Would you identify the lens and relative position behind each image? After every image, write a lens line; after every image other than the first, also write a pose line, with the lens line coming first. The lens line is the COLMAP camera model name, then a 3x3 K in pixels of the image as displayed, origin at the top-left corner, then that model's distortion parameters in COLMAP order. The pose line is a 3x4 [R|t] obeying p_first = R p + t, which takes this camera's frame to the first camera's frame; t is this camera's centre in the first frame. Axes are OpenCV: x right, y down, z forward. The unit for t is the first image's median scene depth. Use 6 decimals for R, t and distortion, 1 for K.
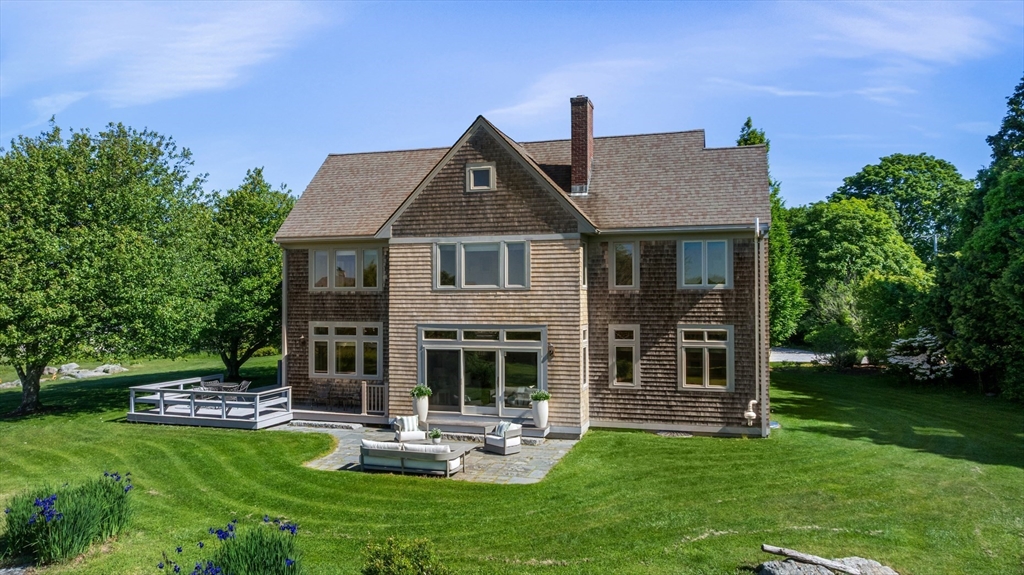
lens RADIAL K [[704.1, 0, 516.9], [0, 704.1, 287.0], [0, 0, 1]] dist [-0.030476, 0.022241]
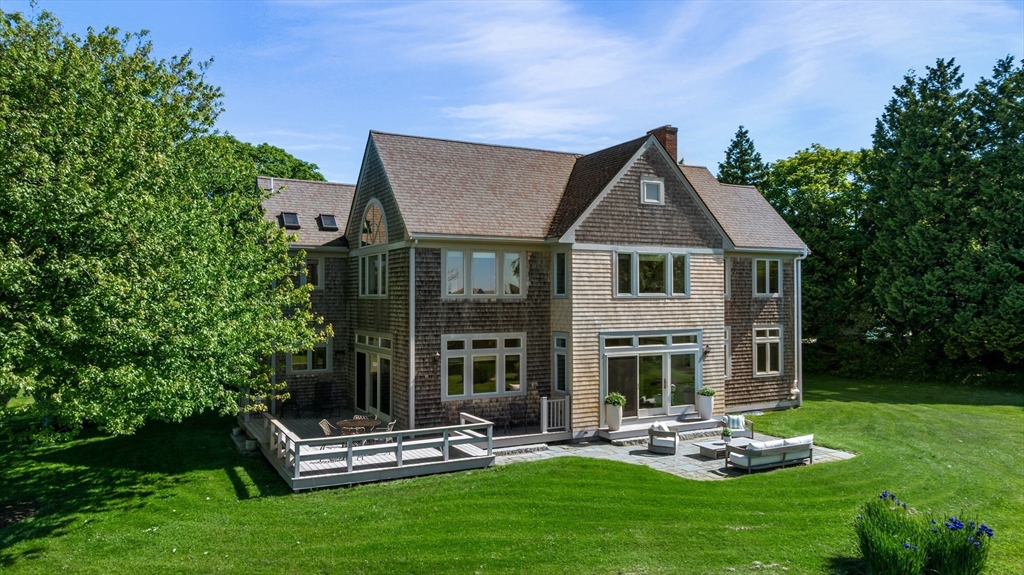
lens RADIAL K [[704.1, 0, 516.9], [0, 704.1, 287.0], [0, 0, 1]] dist [-0.030476, 0.022241]
pose [[0.728513, 0.009378, 0.684968, -0.910640], [-0.007616, 0.999955, -0.005589, -0.004472], [-0.684990, -0.001145, 0.728552, 0.366657]]
